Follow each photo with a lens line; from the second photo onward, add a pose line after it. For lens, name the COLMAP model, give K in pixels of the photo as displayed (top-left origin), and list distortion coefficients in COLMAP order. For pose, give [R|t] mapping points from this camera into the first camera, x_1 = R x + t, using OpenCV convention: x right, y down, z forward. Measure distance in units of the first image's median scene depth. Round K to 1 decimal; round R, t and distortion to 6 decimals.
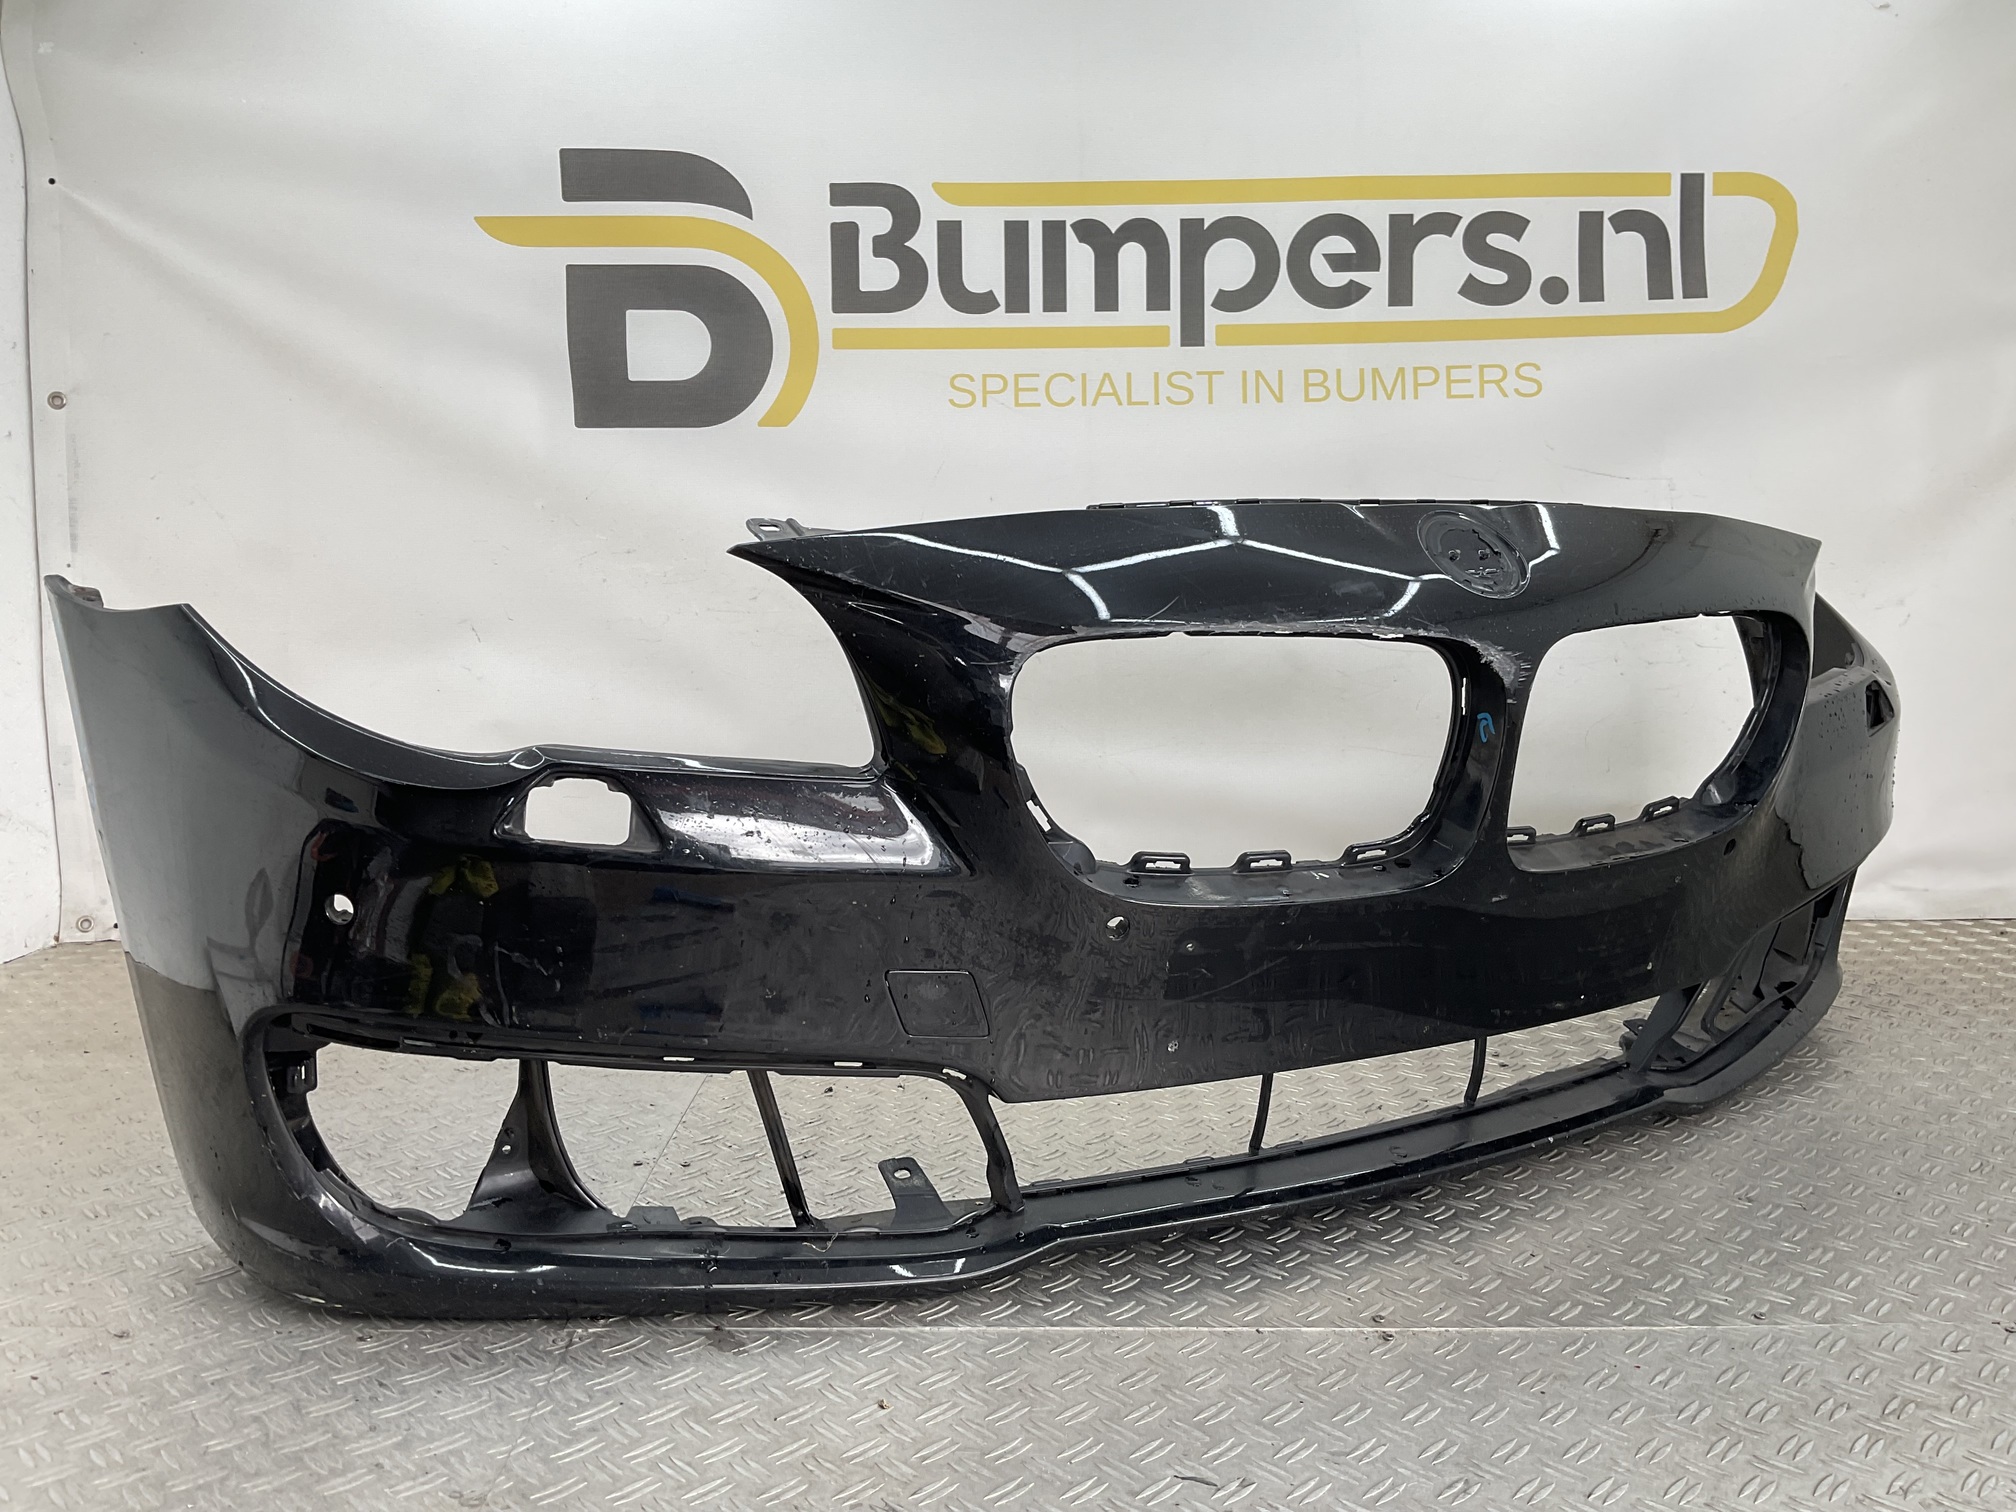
lens RADIAL K [[1643.7, 0, 1010.9], [0, 1643.7, 748.2], [0, 0, 1]] dist [0.145340, -0.325348]
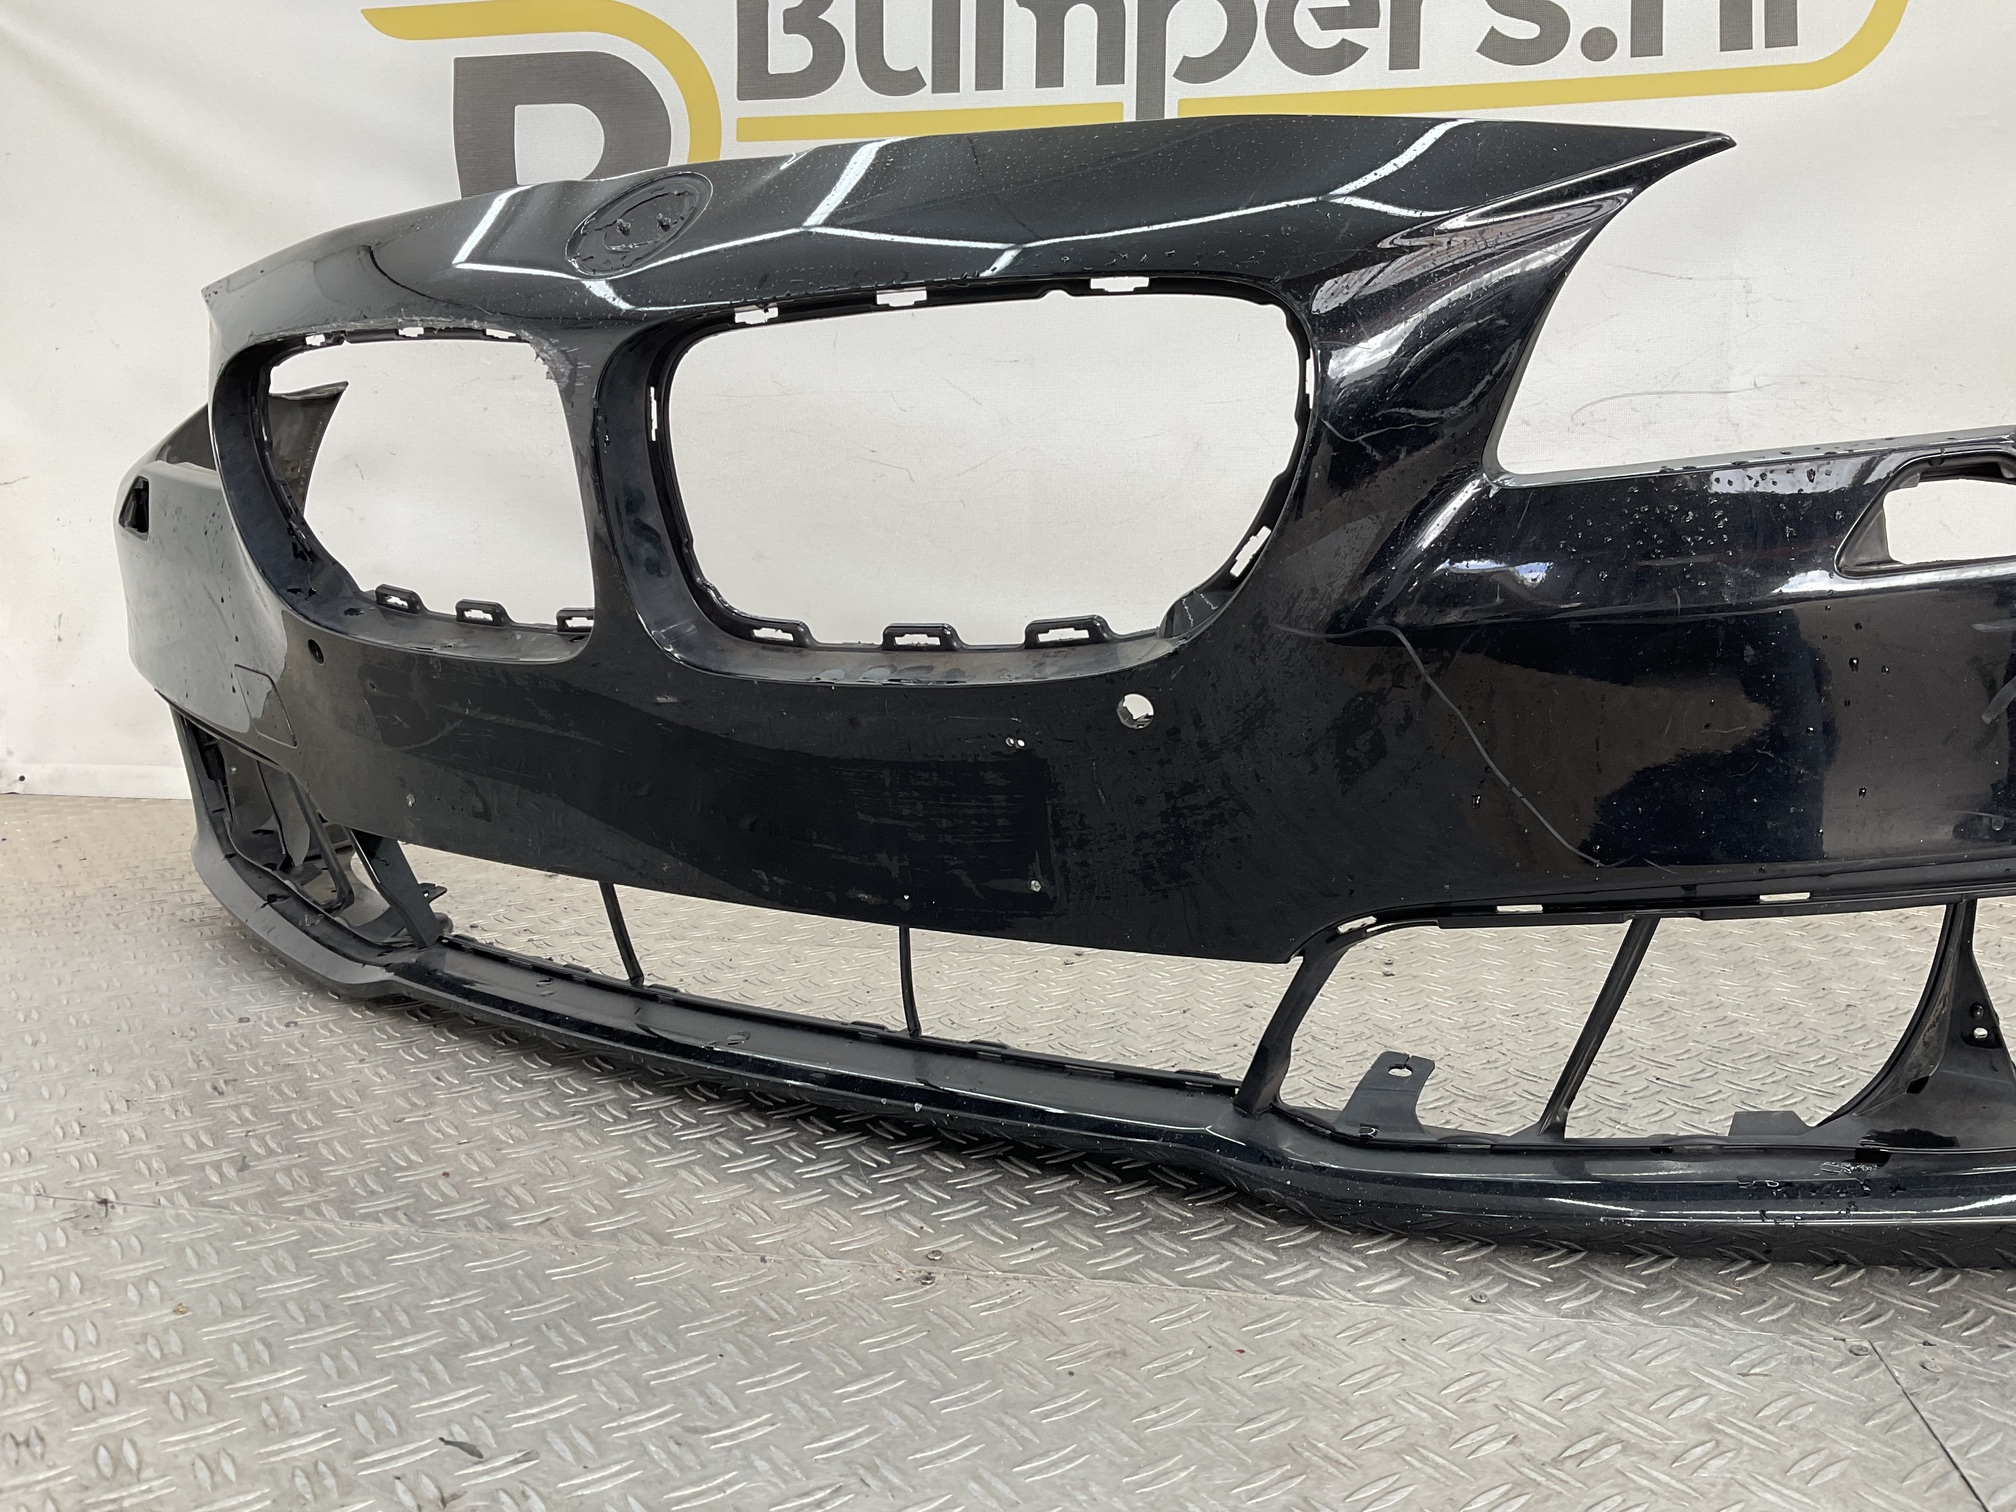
lens RADIAL K [[1667.6, 0, 1008.1], [0, 1667.6, 748.1], [0, 0, 1]] dist [0.128758, -0.276525]
pose [[0.986141, 0.028626, -0.163421, 0.188312], [-0.024652, 0.999350, 0.026293, 0.050919], [0.164067, -0.021900, 0.986206, 0.141699]]
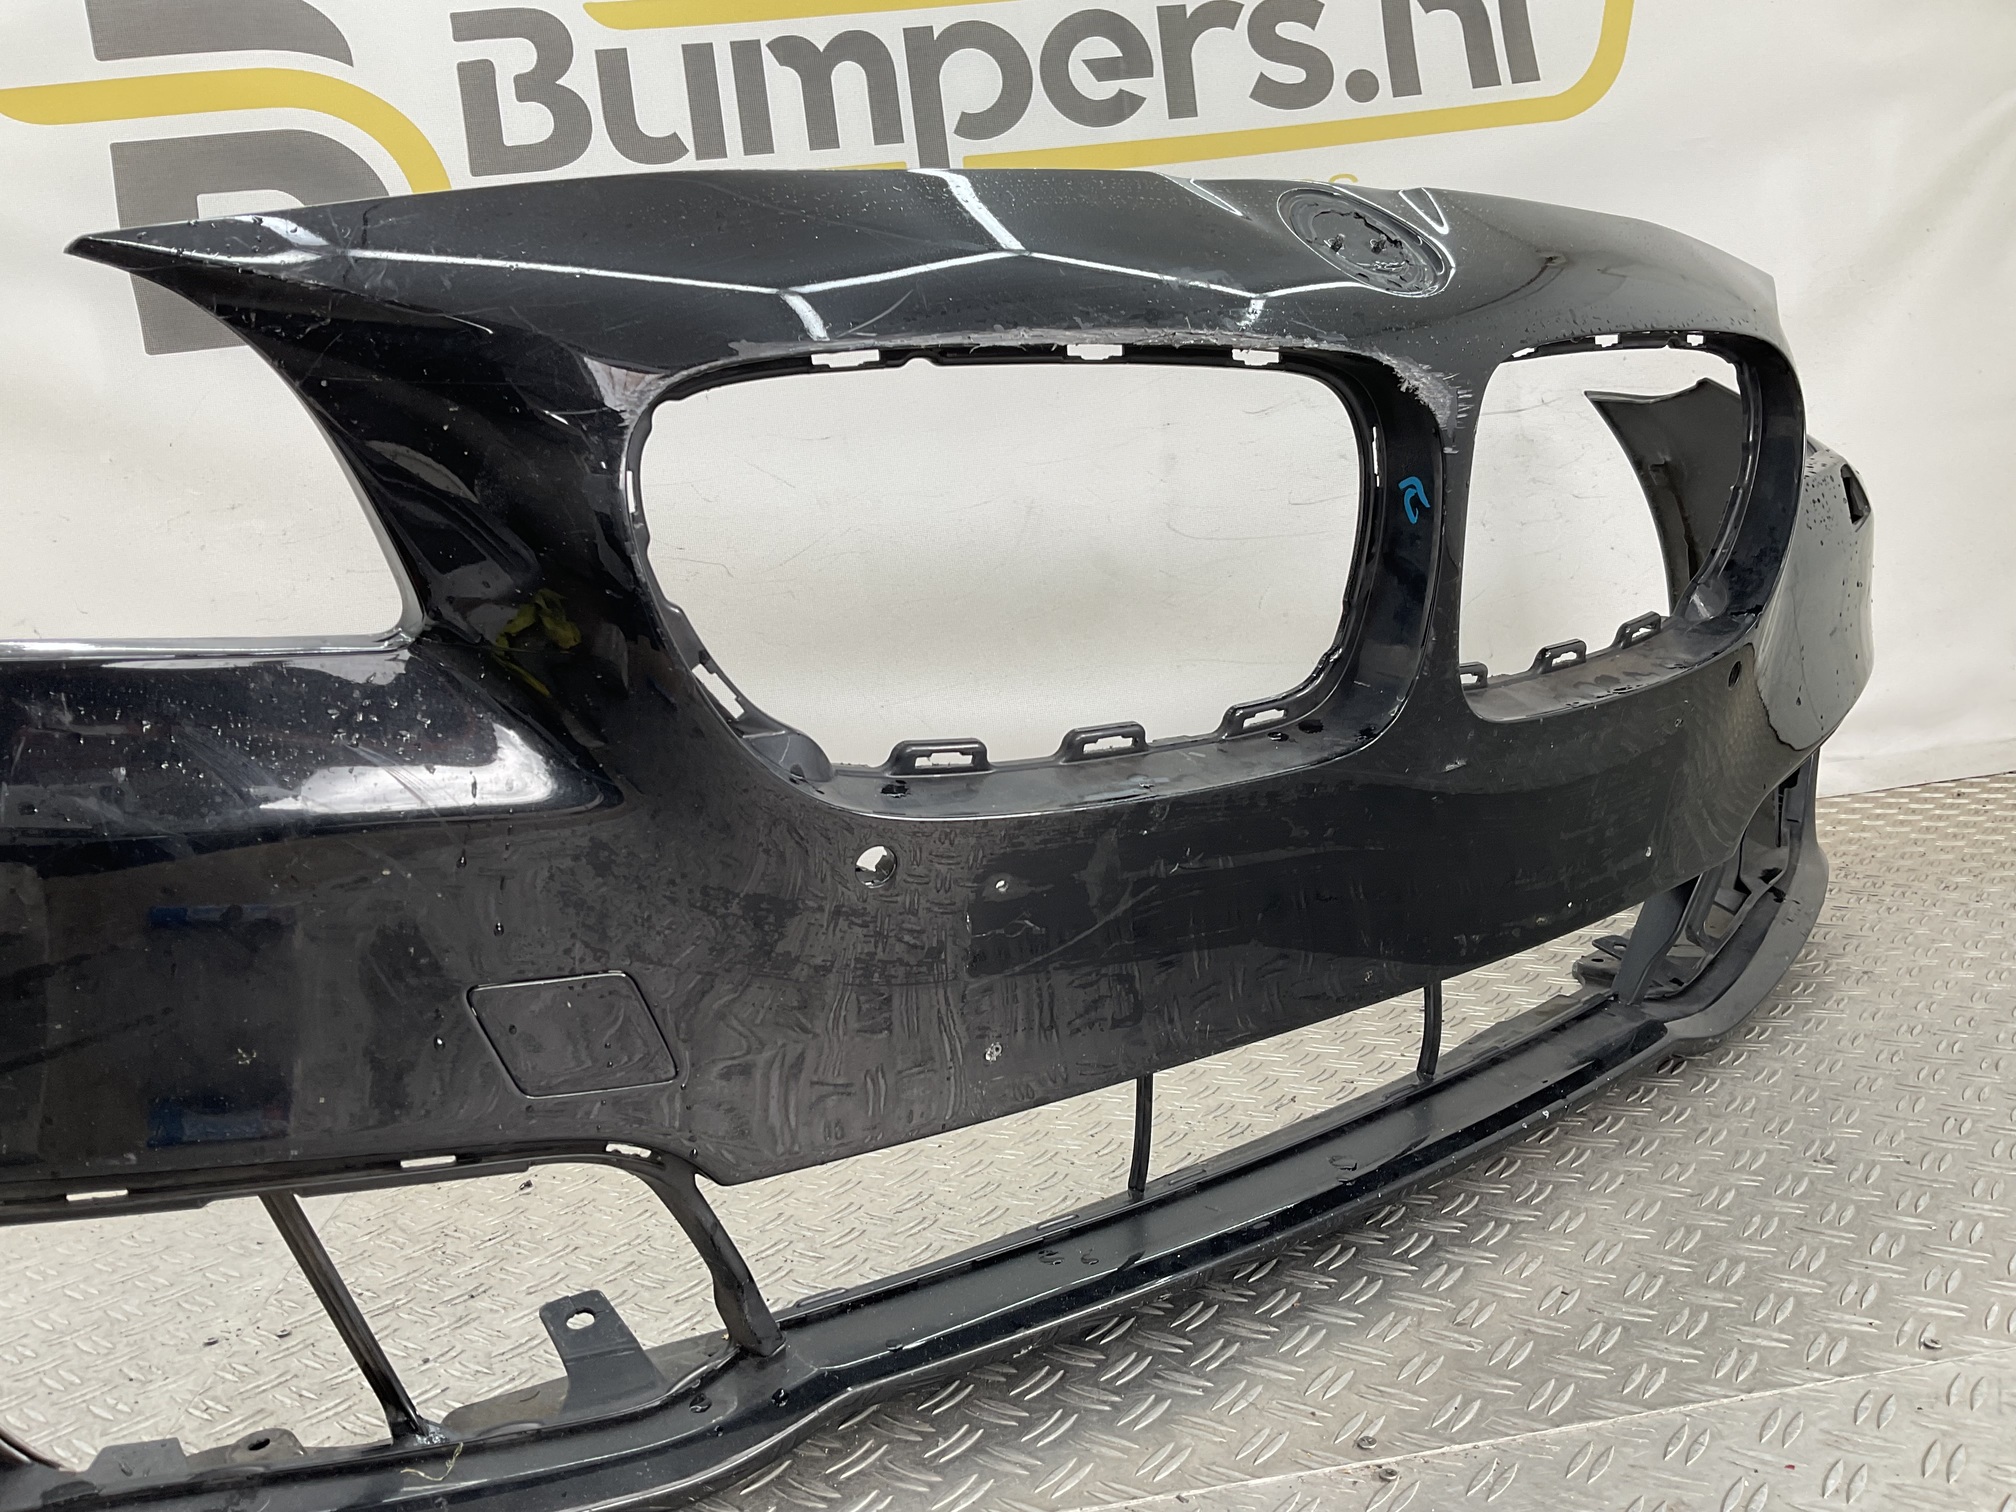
lens RADIAL K [[1667.6, 0, 1008.1], [0, 1667.6, 748.1], [0, 0, 1]] dist [0.128758, -0.276525]
pose [[0.987749, -0.113050, 0.107570, 0.025104], [0.114313, 0.993429, -0.005626, 0.036592], [-0.106227, 0.017853, 0.994182, 0.192088]]
